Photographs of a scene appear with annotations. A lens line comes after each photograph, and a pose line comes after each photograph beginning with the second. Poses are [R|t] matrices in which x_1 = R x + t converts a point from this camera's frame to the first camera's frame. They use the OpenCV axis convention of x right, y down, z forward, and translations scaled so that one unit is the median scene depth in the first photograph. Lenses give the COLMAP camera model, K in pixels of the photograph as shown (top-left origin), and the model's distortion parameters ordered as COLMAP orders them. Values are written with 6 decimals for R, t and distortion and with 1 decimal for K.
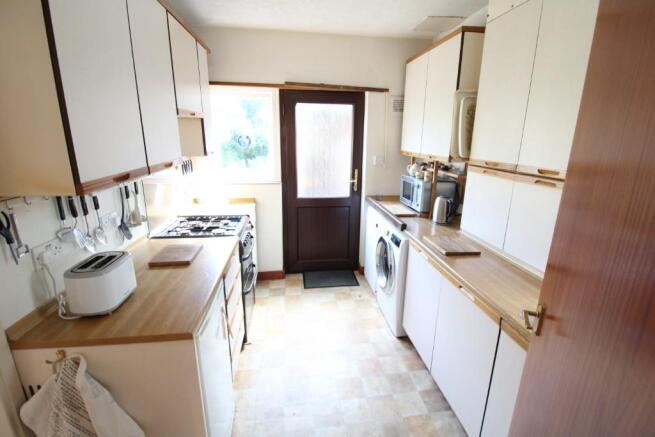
lens RADIAL K [[309.4, 0, 334.8], [0, 309.4, 214.5], [0, 0, 1]] dist [-0.001780, -0.000463]
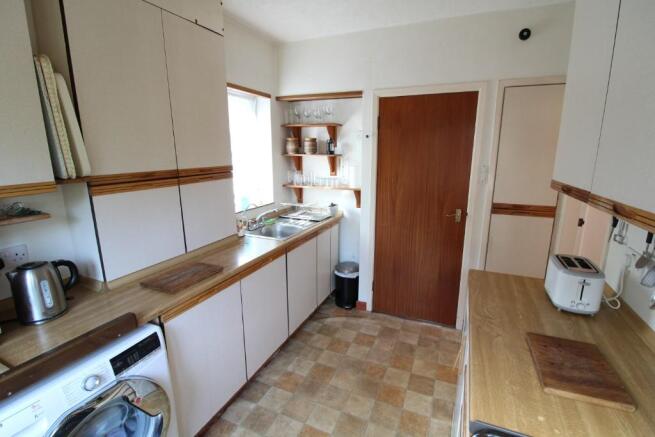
lens RADIAL K [[309.4, 0, 334.8], [0, 309.4, 214.5], [0, 0, 1]] dist [-0.001780, -0.000463]
pose [[-0.849443, -0.129386, 0.511572, -0.256231], [0.119204, 0.897361, 0.424892, -0.247440], [-0.514040, 0.421903, -0.746834, 0.959428]]
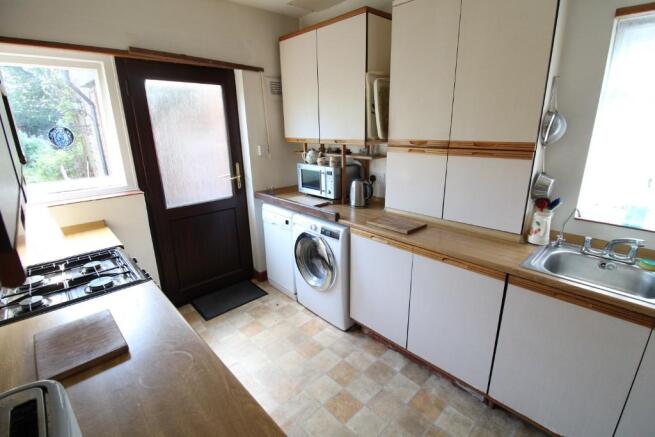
lens RADIAL K [[309.4, 0, 334.8], [0, 309.4, 214.5], [0, 0, 1]] dist [-0.001780, -0.000463]
pose [[0.809370, -0.189293, 0.555957, -0.259100], [0.173418, 0.981454, 0.081701, -0.037893], [-0.561112, 0.030286, 0.827186, 0.189585]]
